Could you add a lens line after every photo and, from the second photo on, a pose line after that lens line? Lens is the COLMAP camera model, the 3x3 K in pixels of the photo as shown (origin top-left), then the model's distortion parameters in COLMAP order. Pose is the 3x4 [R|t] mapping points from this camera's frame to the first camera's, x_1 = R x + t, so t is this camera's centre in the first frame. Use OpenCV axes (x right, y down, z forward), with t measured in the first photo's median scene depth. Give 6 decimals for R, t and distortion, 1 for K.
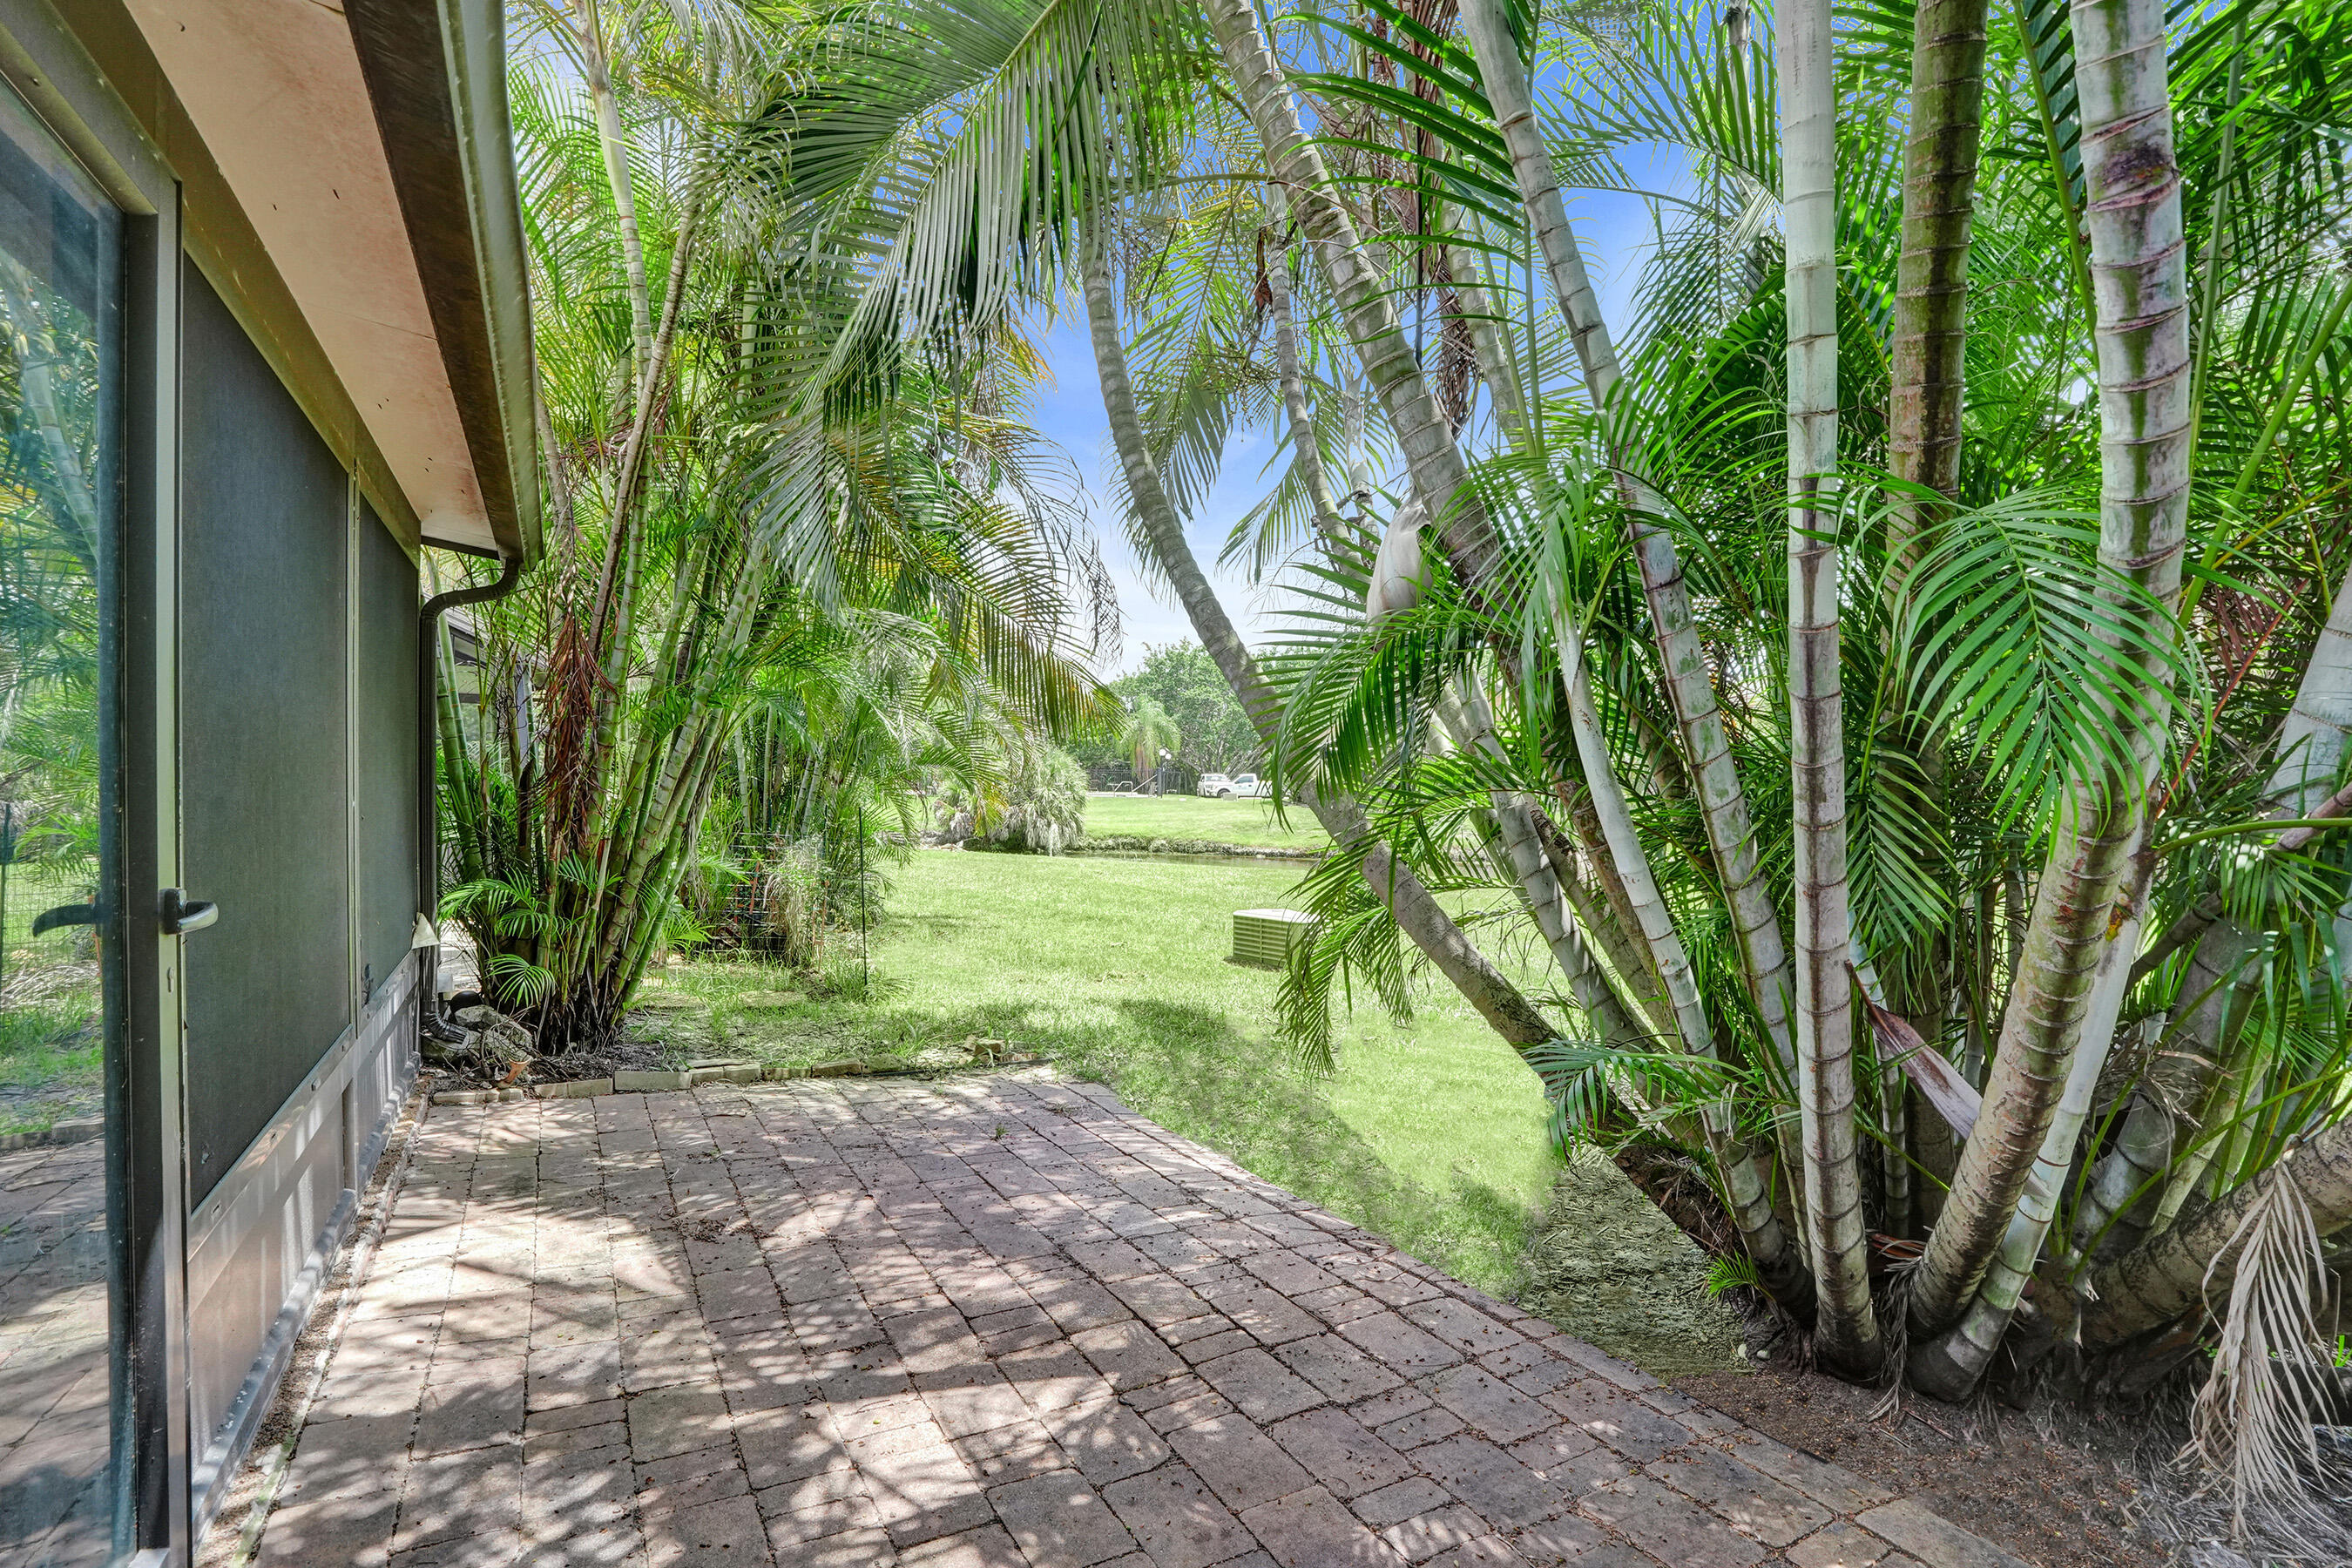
lens RADIAL K [[1105.7, 0, 1180.5], [0, 1105.7, 781.9], [0, 0, 1]] dist [0.000636, 0.000019]
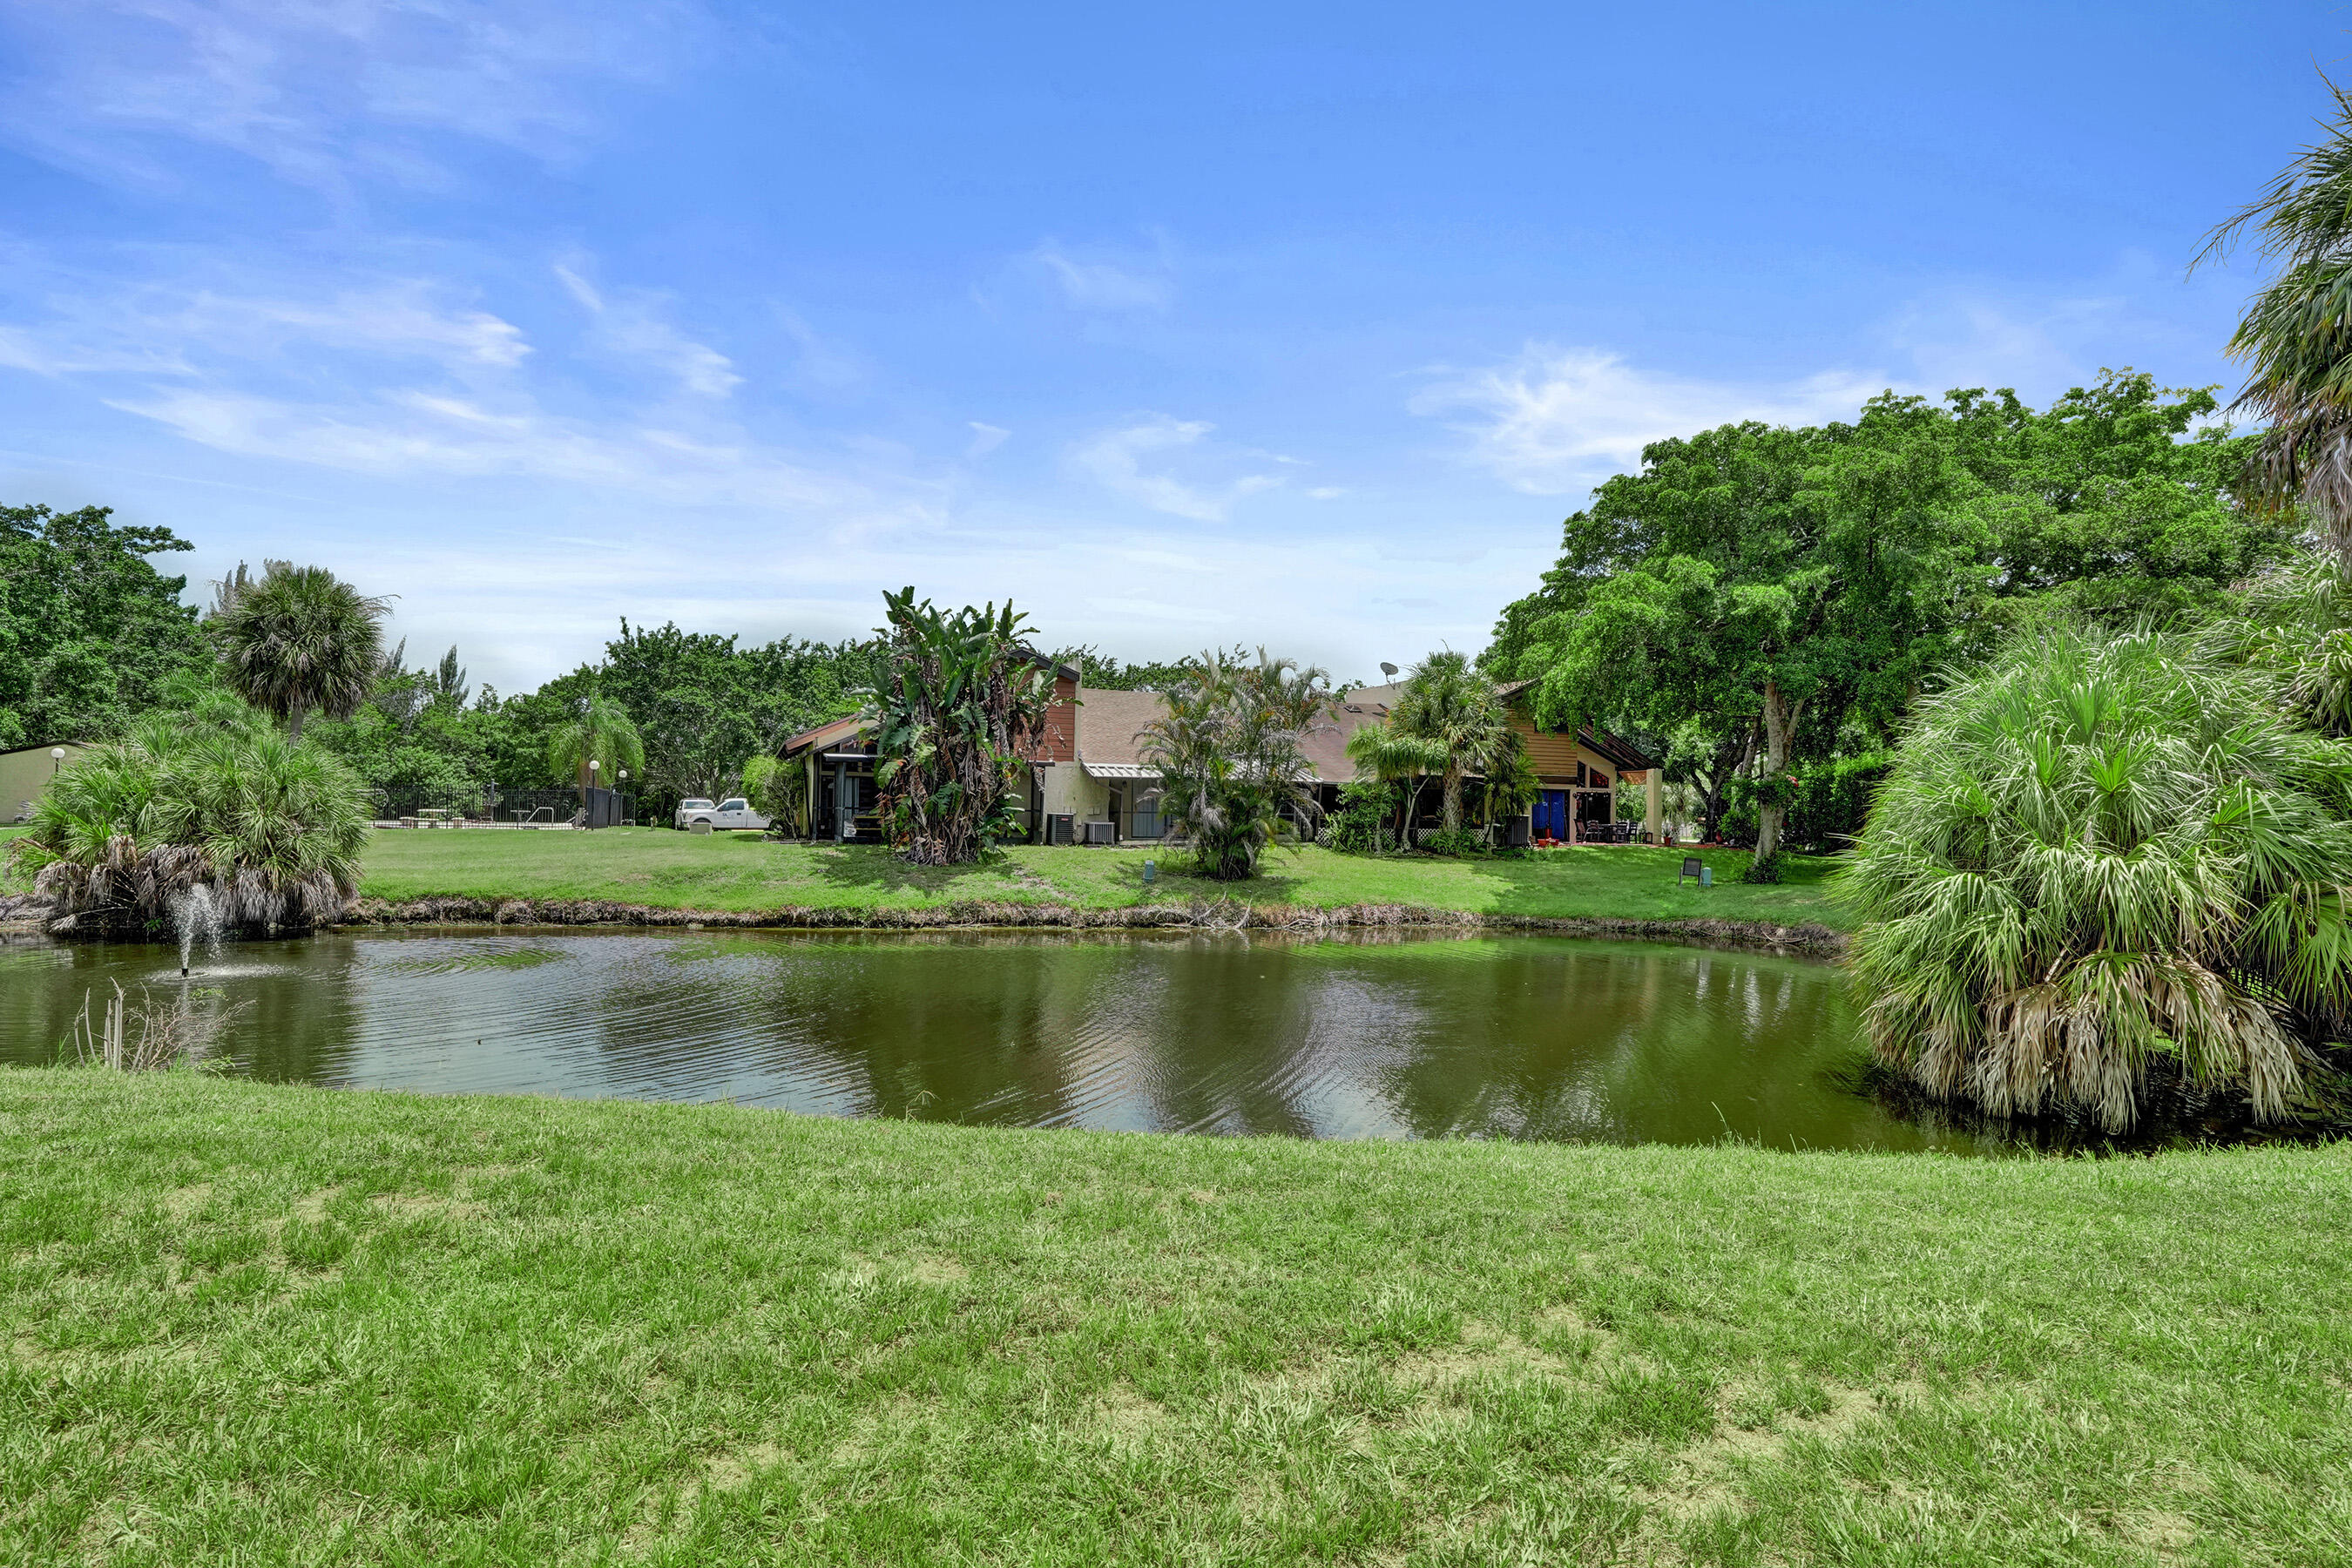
lens RADIAL K [[1105.7, 0, 1177.1], [0, 1105.7, 793.8], [0, 0, 1]] dist [0.000636, 0.000019]
pose [[0.921113, 0.009449, 0.389180, 0.074890], [-0.002590, 0.999832, -0.018146, 0.004197], [-0.389286, 0.015707, 0.920983, 0.311277]]
